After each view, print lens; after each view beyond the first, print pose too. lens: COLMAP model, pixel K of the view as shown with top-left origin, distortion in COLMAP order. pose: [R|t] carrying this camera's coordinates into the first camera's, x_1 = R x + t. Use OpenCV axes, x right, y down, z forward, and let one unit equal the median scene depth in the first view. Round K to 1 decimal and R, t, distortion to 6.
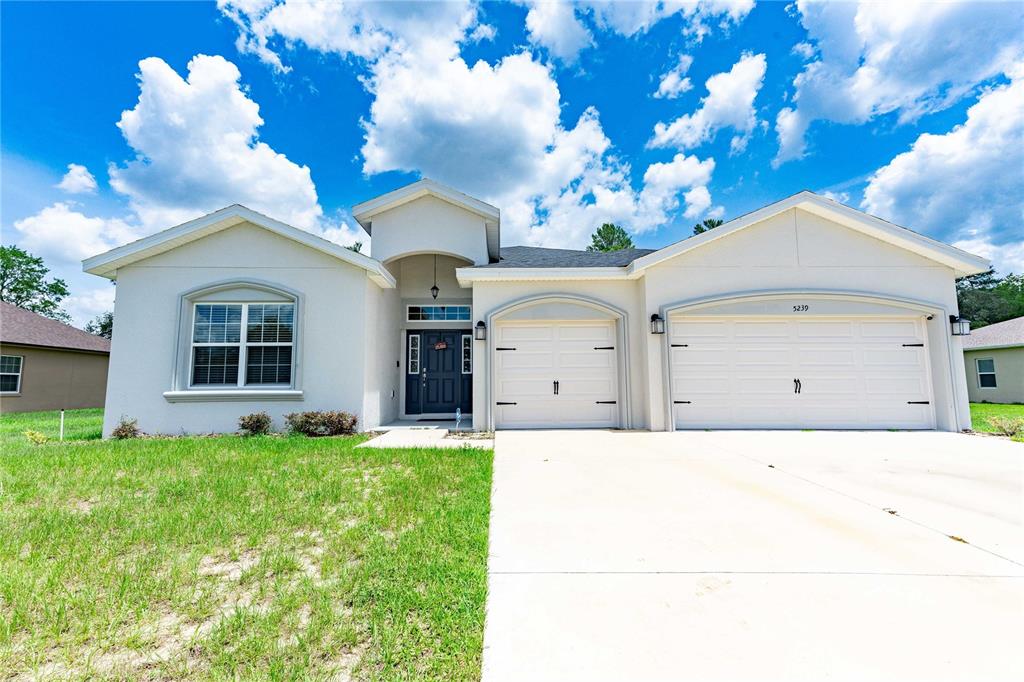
lens RADIAL K [[440.3, 0, 512.0], [0, 440.3, 341.0], [0, 0, 1]] dist [0.012151, 0.000209]
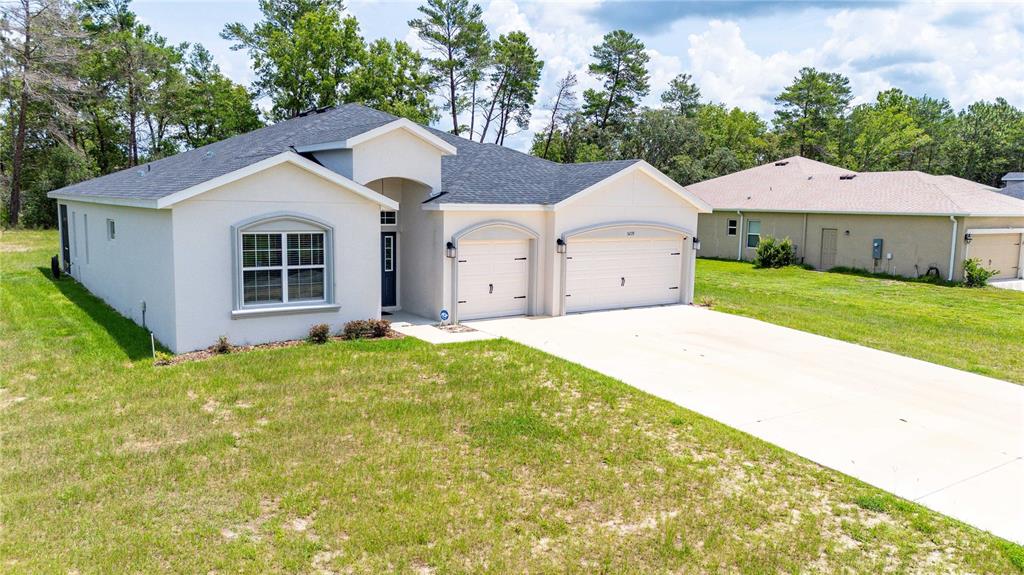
lens RADIAL K [[733.4, 0, 512.0], [0, 733.4, 287.5], [0, 0, 1]] dist [0.001299, 0.000576]
pose [[0.824680, -0.044604, 0.563838, -1.214382], [-0.089274, 0.974124, 0.207635, -0.402914], [-0.558509, -0.221569, 0.799359, -0.924560]]
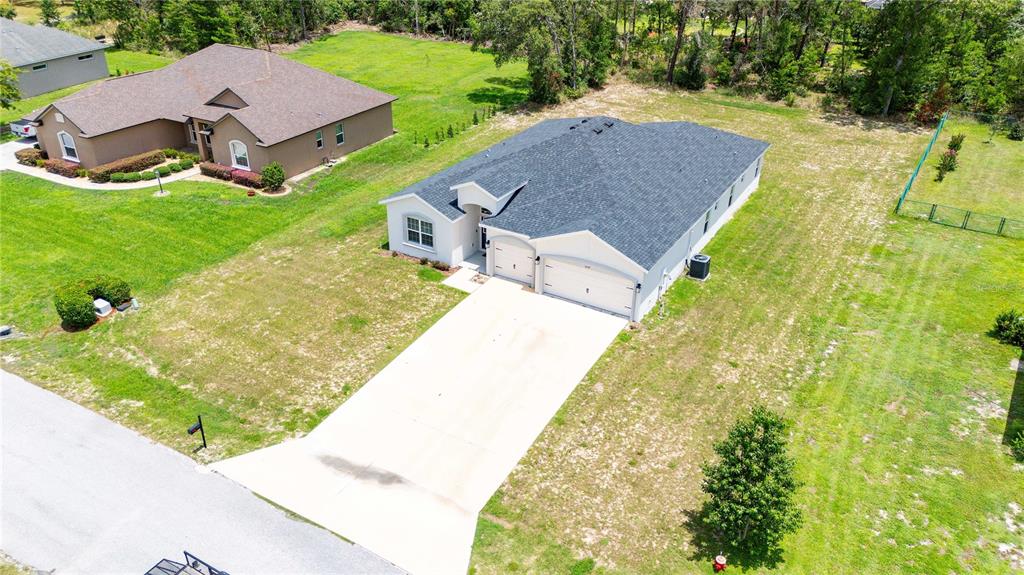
lens RADIAL K [[733.4, 0, 512.0], [0, 733.4, 287.5], [0, 0, 1]] dist [0.001299, 0.000576]
pose [[0.855594, 0.278952, -0.436056, 2.327863], [0.038016, 0.806245, 0.590359, -2.718866], [0.516249, -0.521685, 0.679214, -2.402270]]
